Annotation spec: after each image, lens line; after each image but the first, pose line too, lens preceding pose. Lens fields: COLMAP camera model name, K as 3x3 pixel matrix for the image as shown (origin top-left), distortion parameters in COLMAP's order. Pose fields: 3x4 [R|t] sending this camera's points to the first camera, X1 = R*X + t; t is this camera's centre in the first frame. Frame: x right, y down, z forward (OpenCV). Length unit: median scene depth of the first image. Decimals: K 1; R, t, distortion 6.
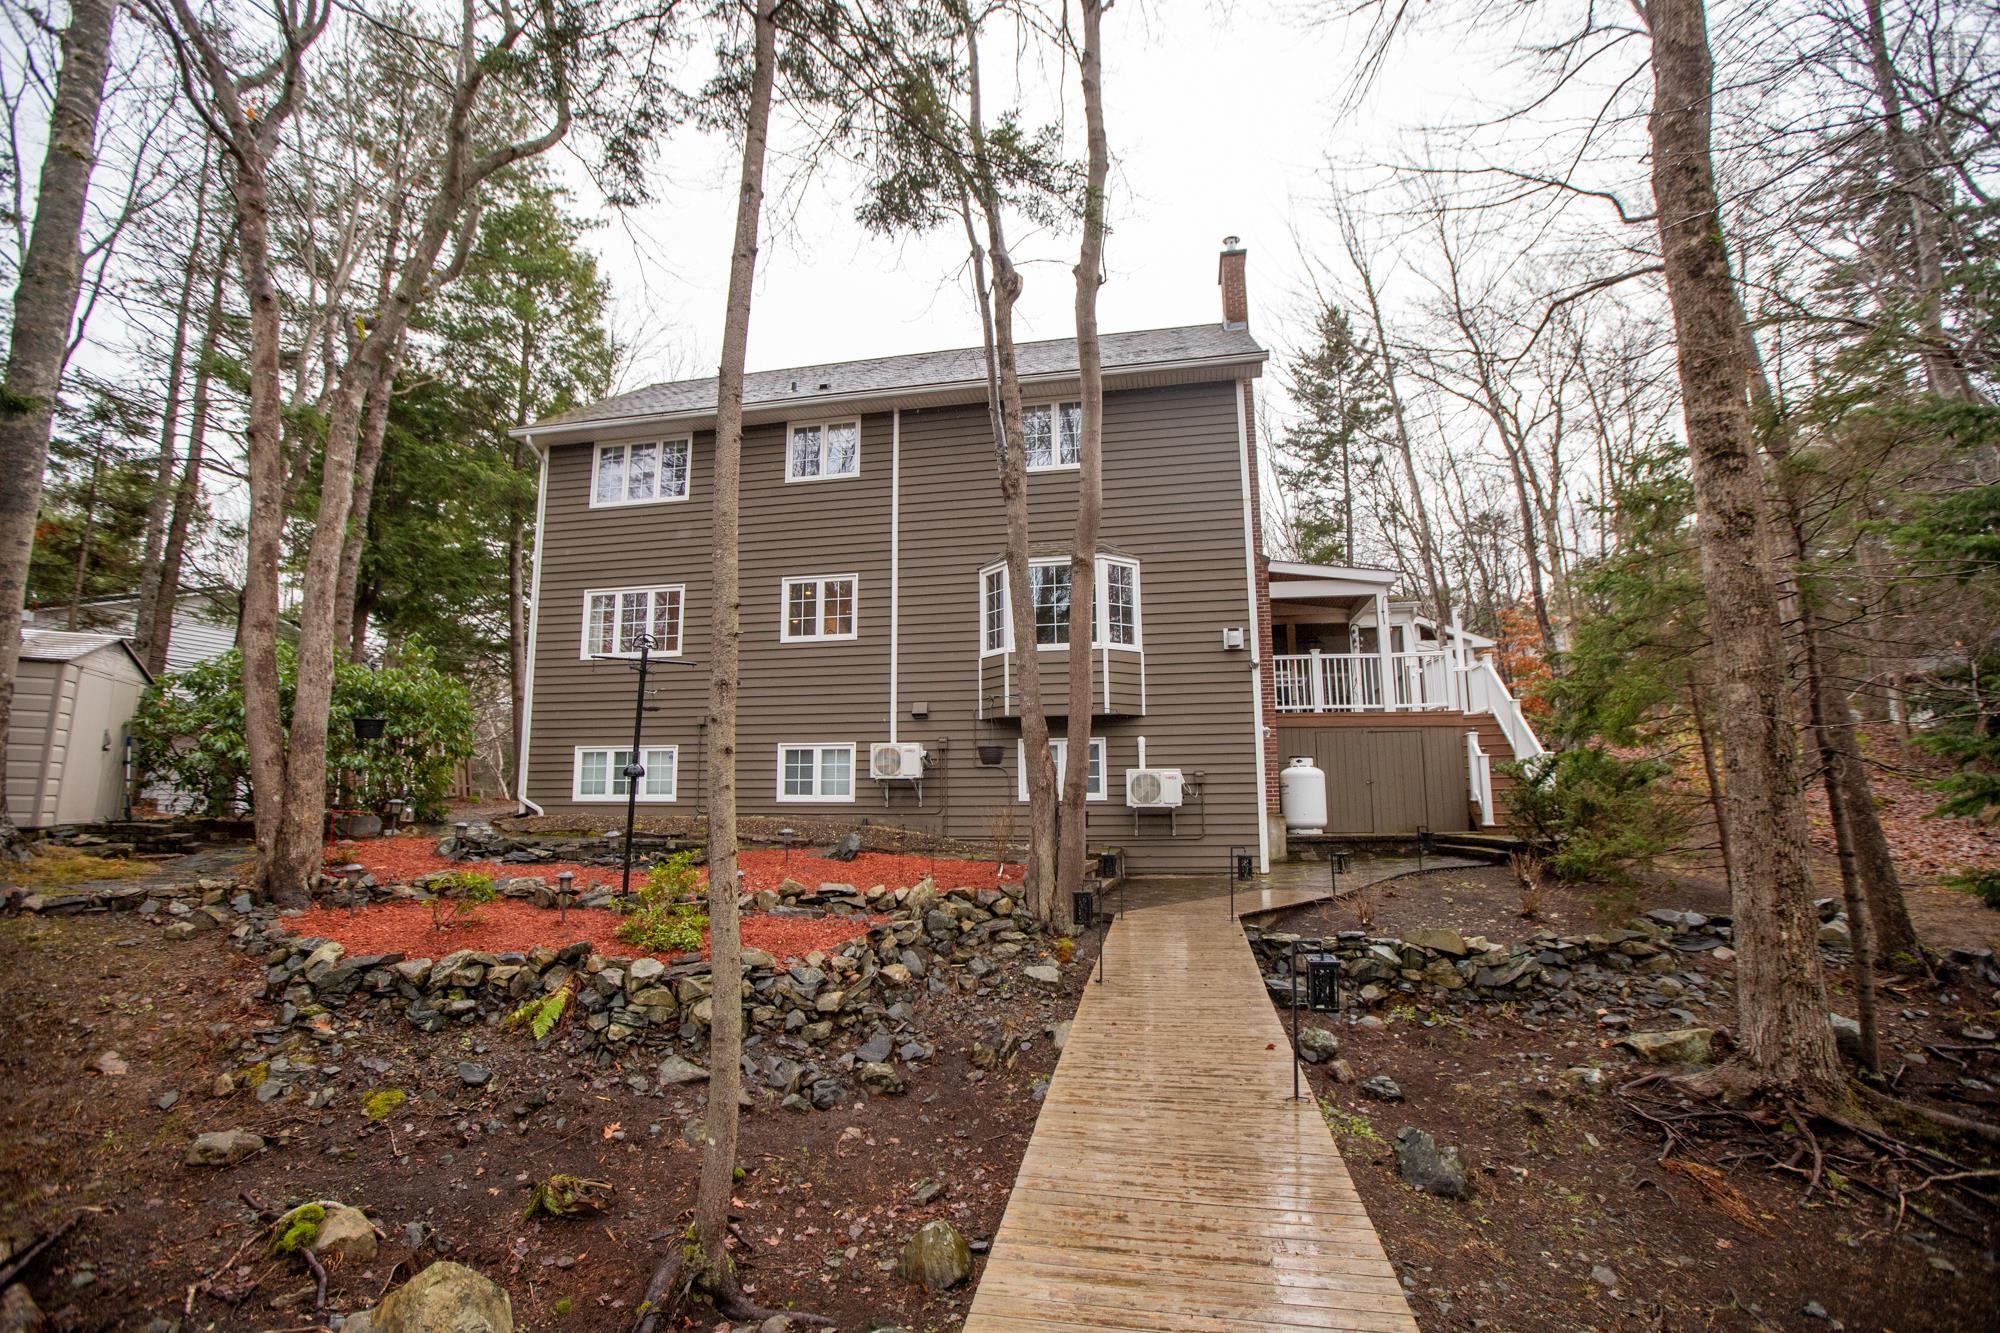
lens RADIAL K [[910.0, 0, 1002.8], [0, 910.0, 656.4], [0, 0, 1]] dist [-0.034381, 0.003137]
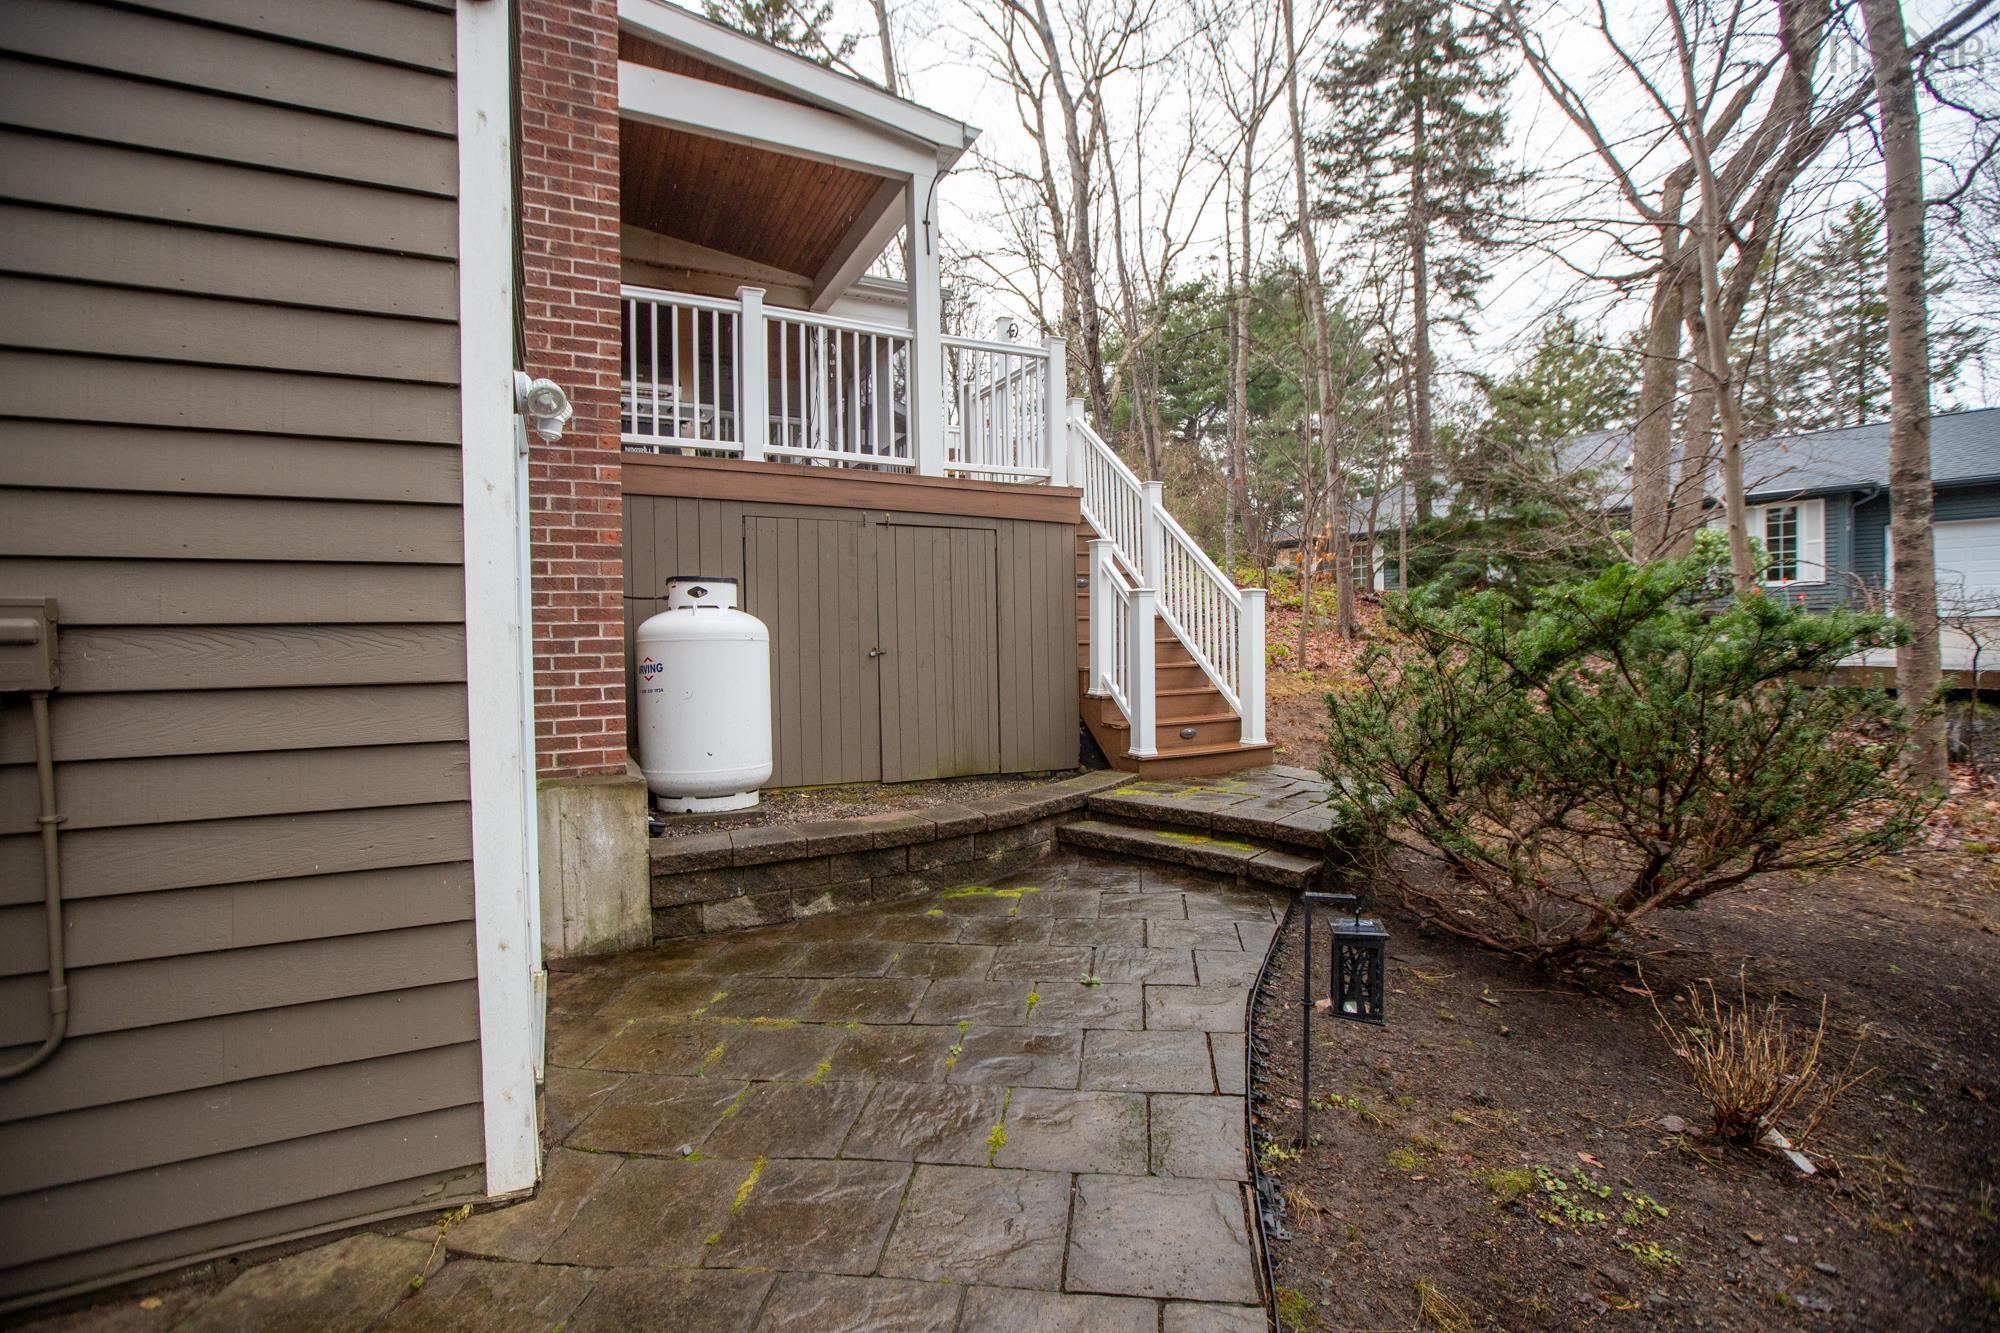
lens RADIAL K [[910.0, 0, 1007.4], [0, 910.0, 657.9], [0, 0, 1]] dist [-0.034381, 0.003137]
pose [[0.786389, -0.015526, 0.617536, 0.212837], [-0.086113, 0.987168, 0.134479, 0.085302], [-0.611700, -0.158930, 0.774961, 0.674958]]
